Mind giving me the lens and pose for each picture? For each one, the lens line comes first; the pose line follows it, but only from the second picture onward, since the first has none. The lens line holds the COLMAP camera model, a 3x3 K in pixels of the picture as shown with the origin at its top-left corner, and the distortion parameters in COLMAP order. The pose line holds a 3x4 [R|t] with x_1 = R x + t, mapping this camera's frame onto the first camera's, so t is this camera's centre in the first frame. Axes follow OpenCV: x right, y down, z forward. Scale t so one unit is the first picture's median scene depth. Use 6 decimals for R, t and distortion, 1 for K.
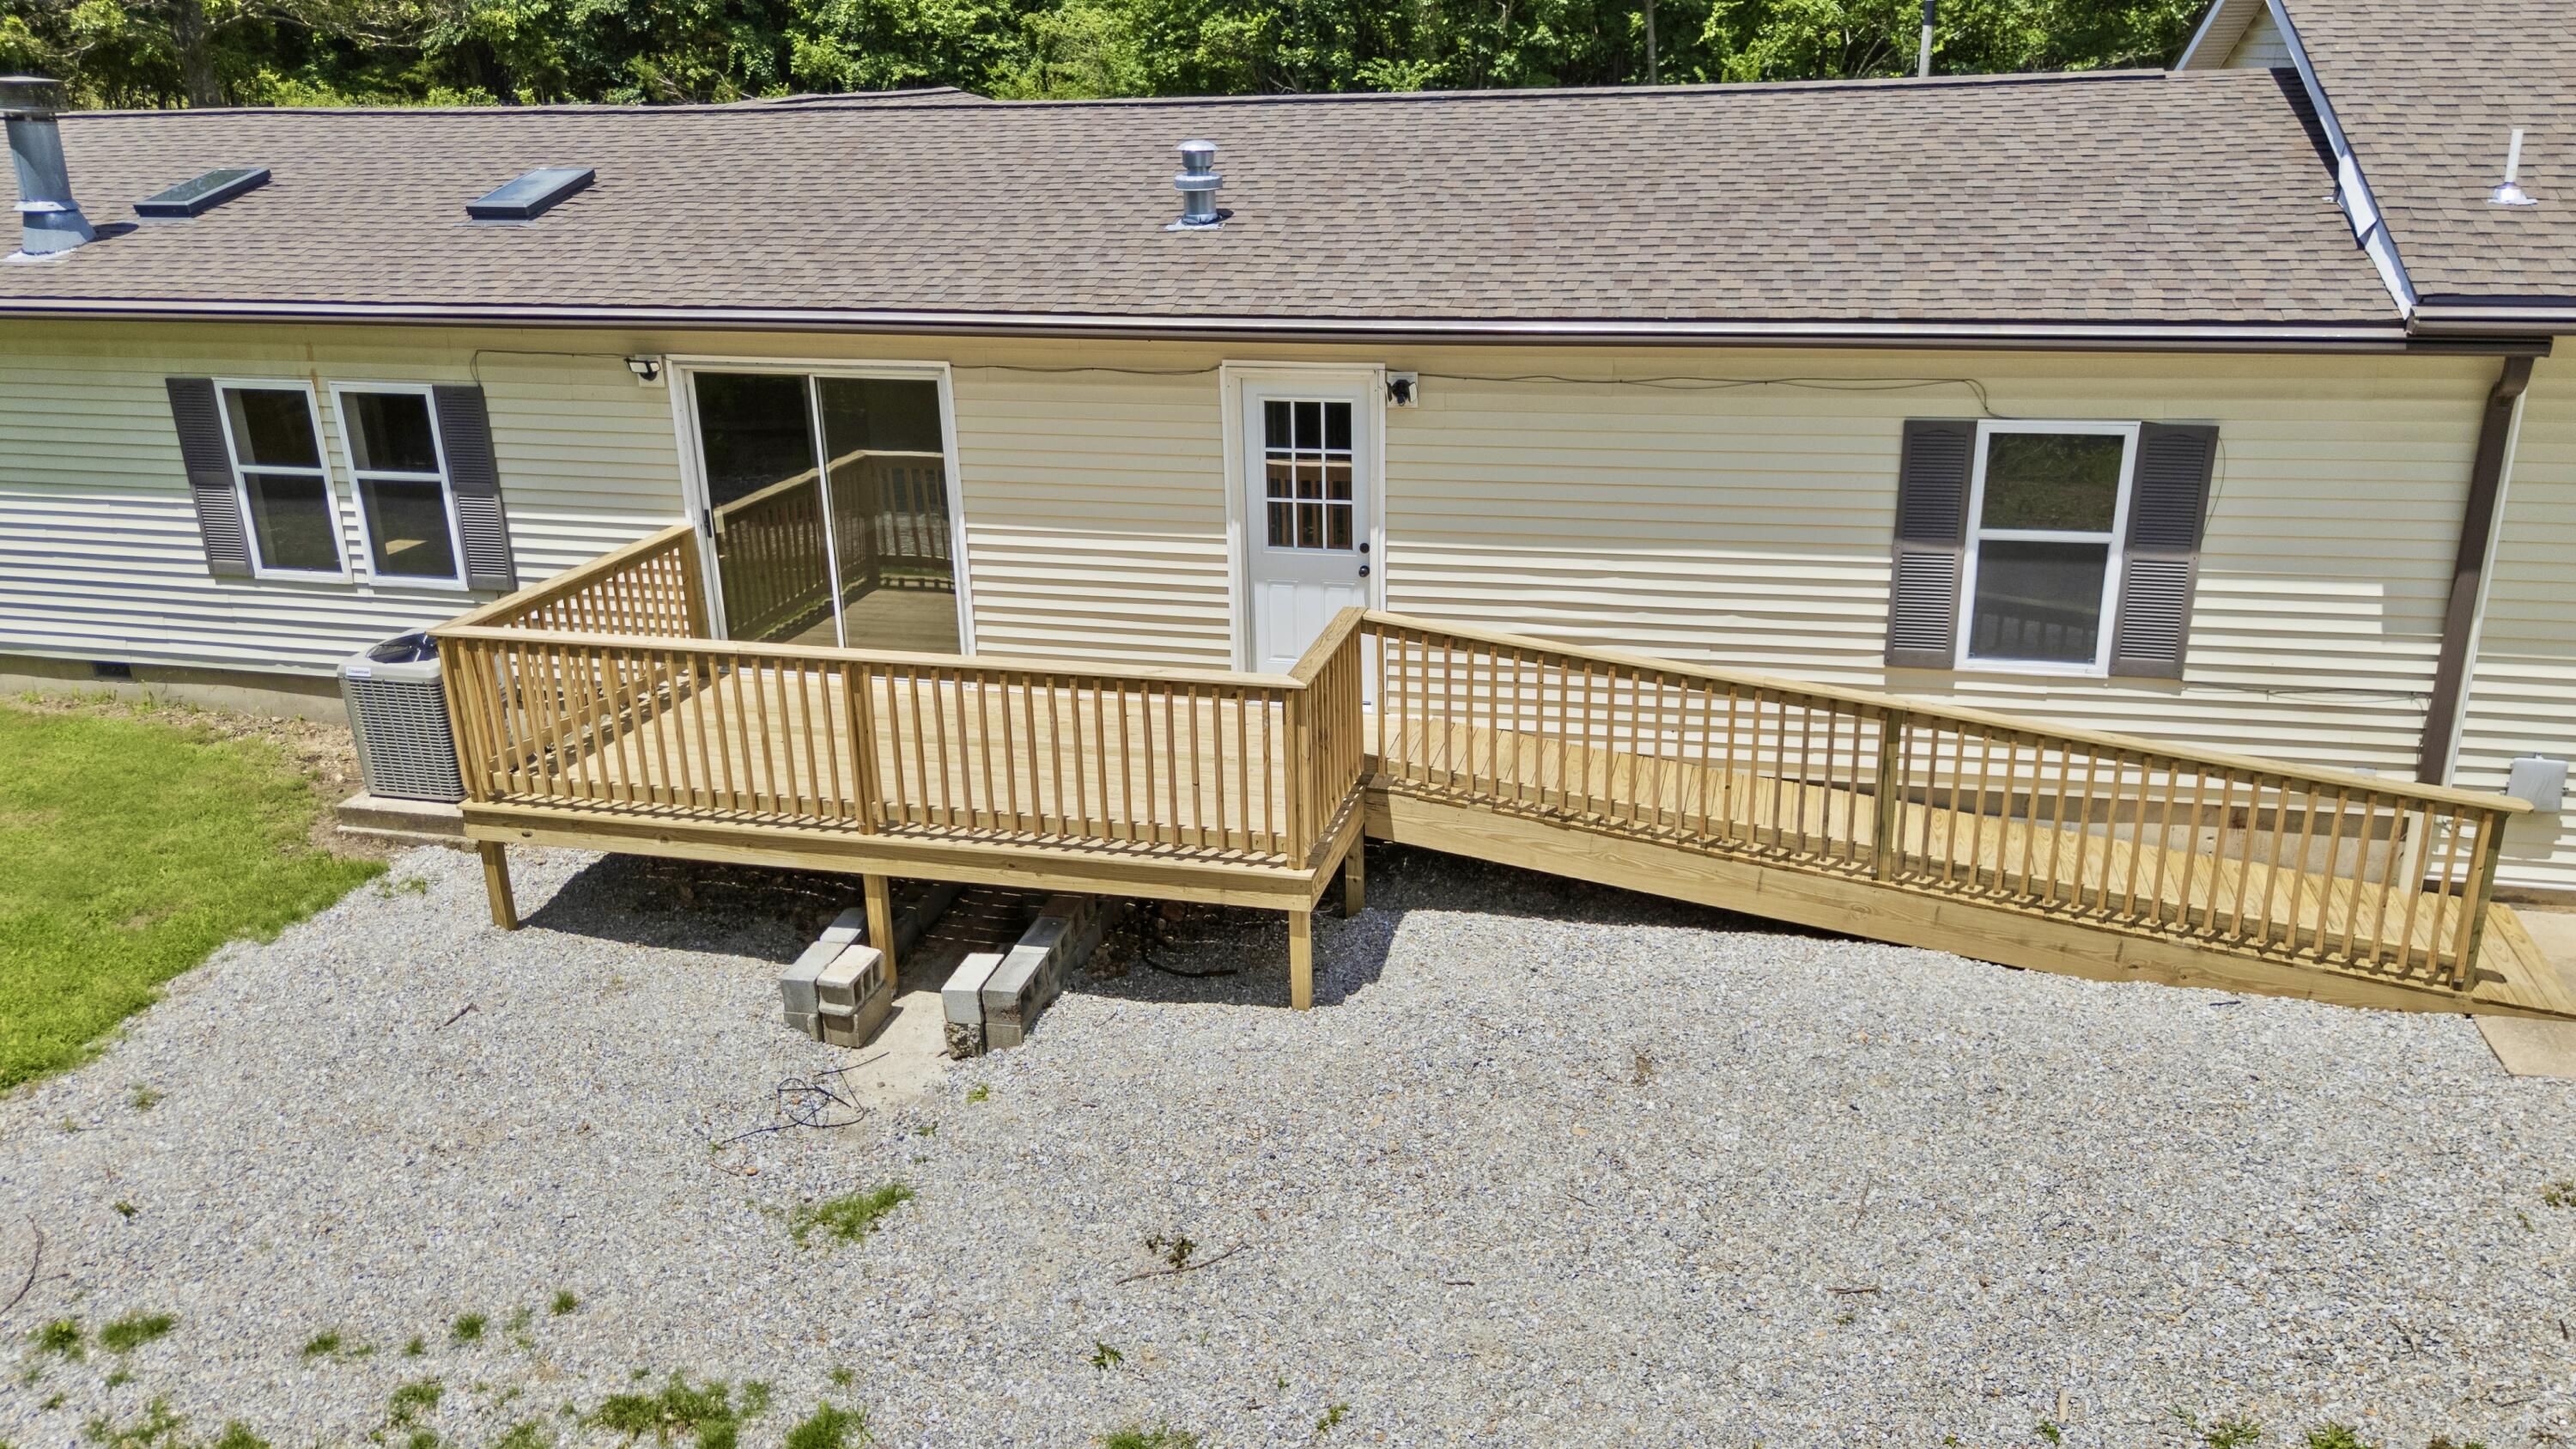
lens RADIAL K [[1896.3, 0, 1273.4], [0, 1896.3, 716.3], [0, 0, 1]] dist [0.078842, -0.066962]
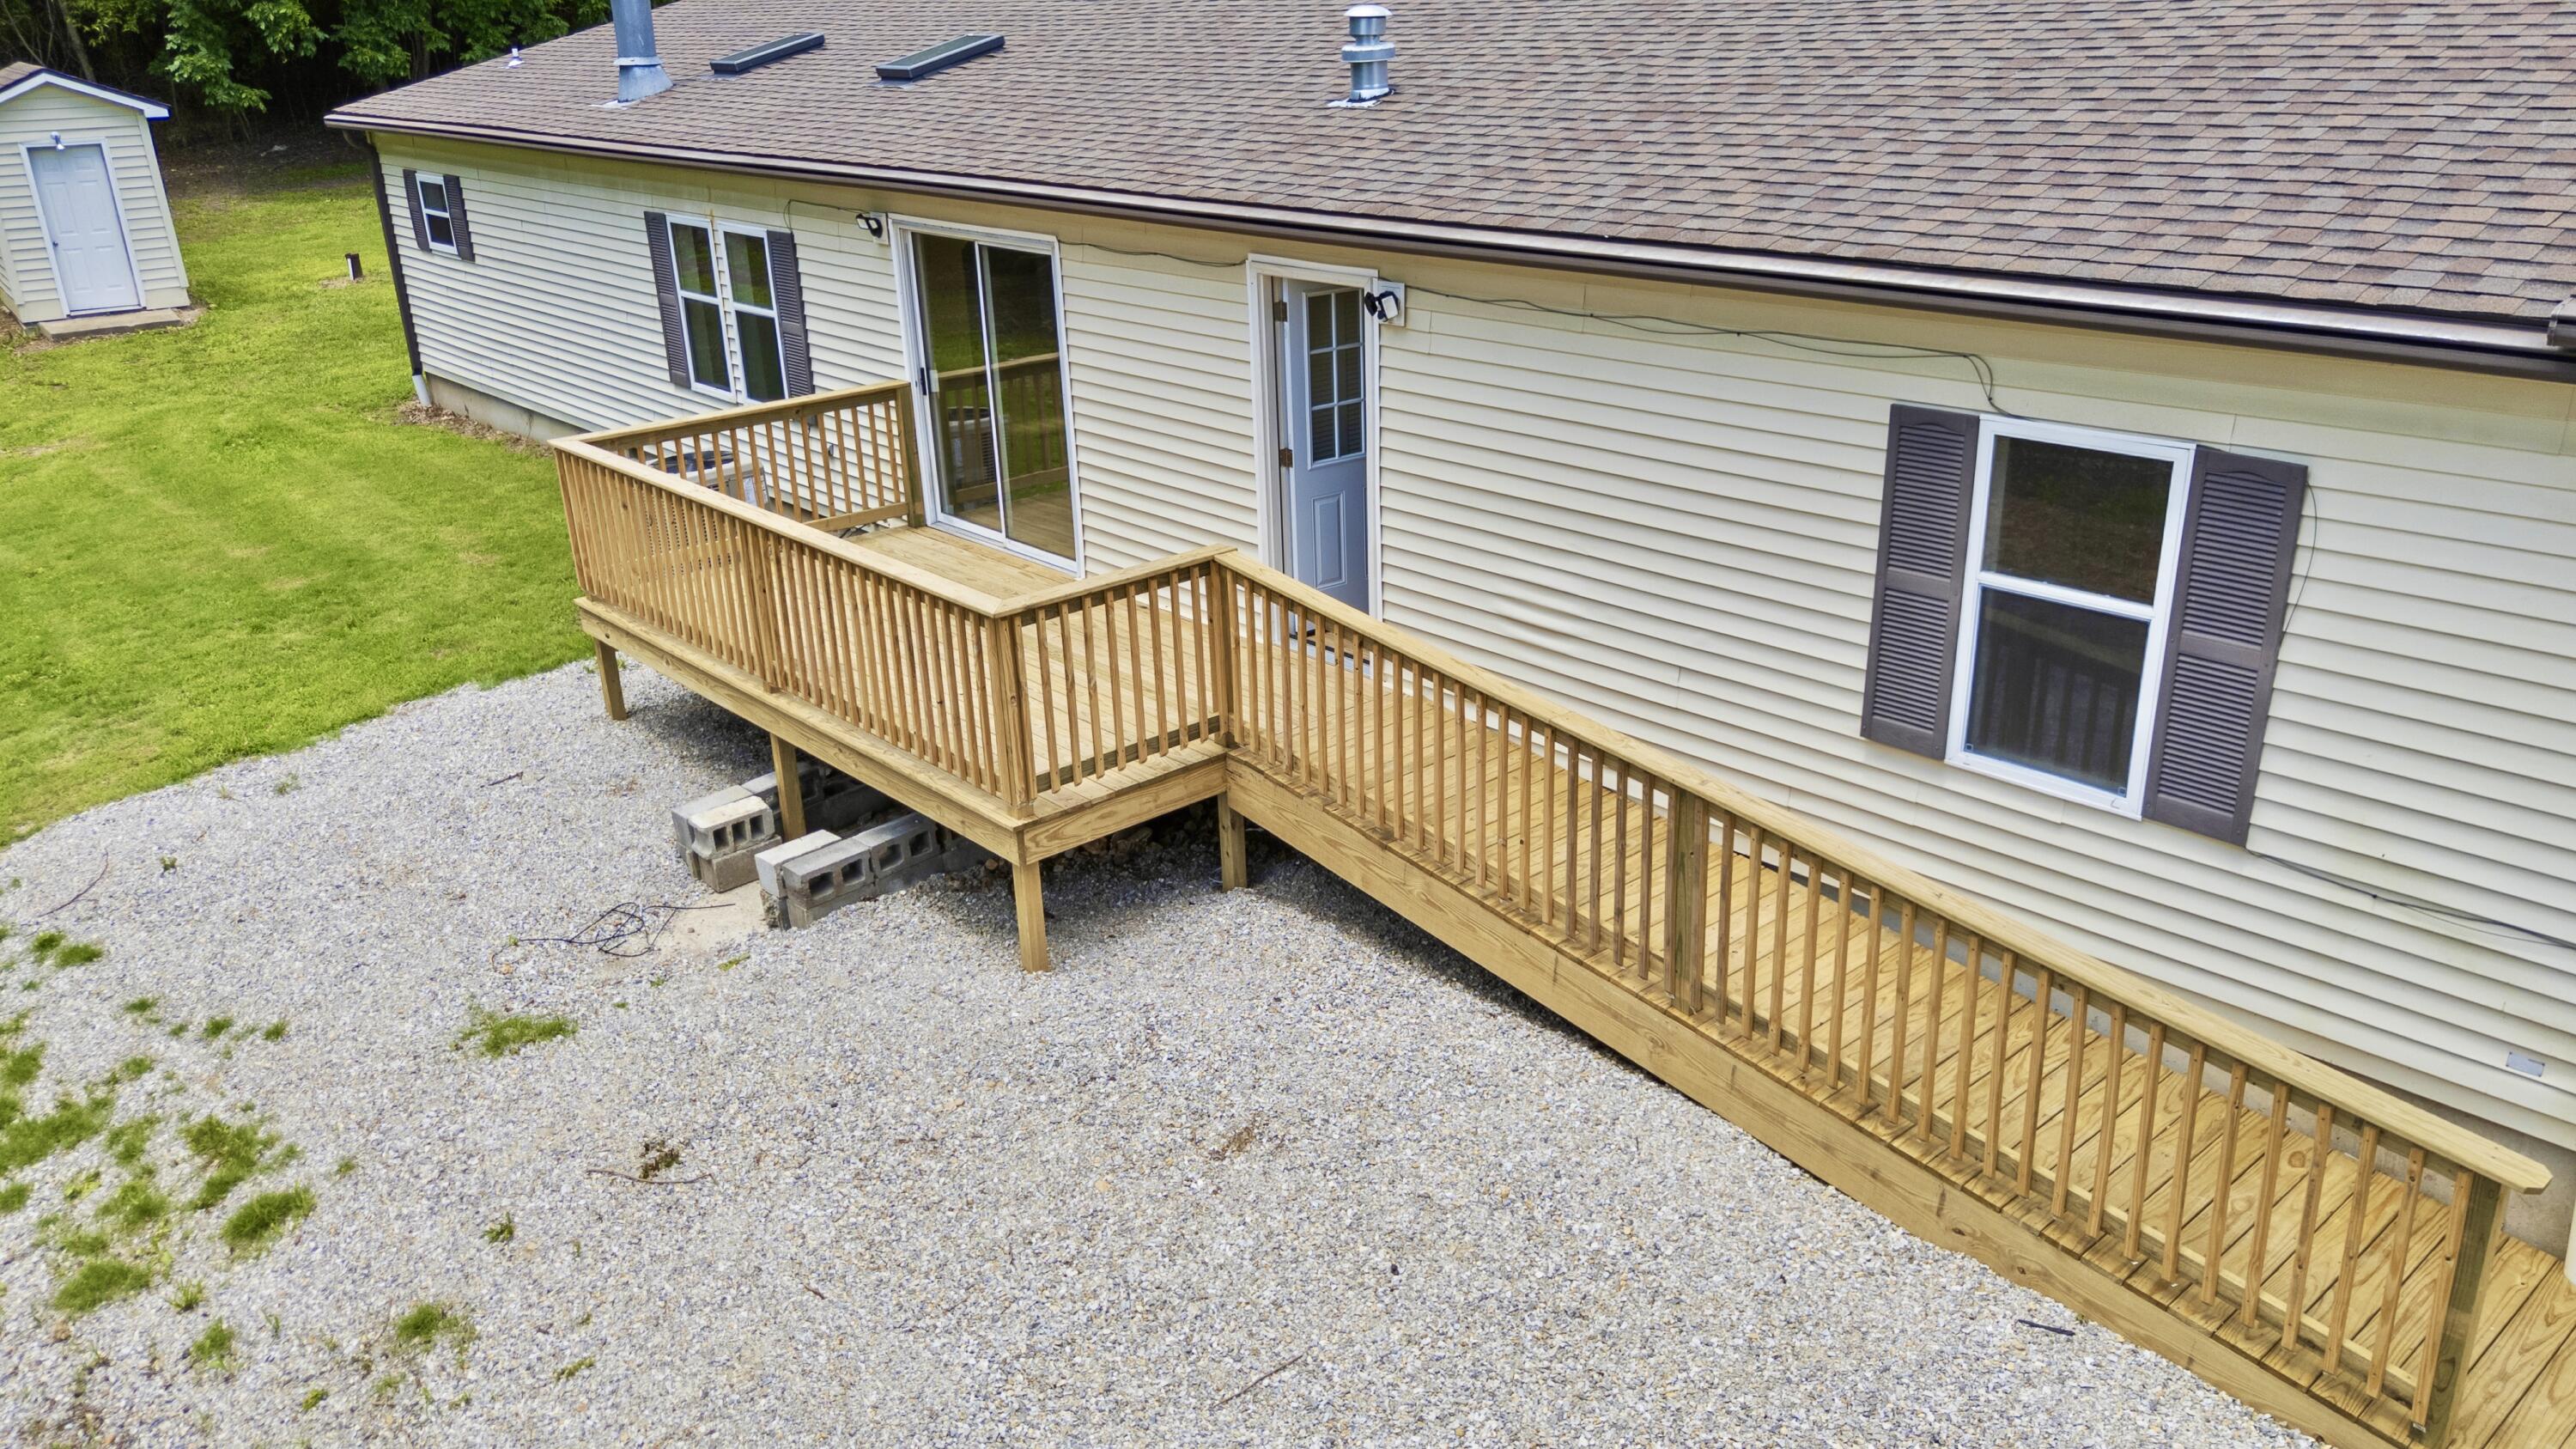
lens RADIAL K [[1896.3, 0, 1273.4], [0, 1896.3, 716.3], [0, 0, 1]] dist [0.078842, -0.066962]
pose [[0.828142, 0.197733, -0.524483, 0.485158], [-0.166122, 0.980254, 0.107261, -0.070807], [0.535336, -0.001699, 0.844638, 0.246867]]
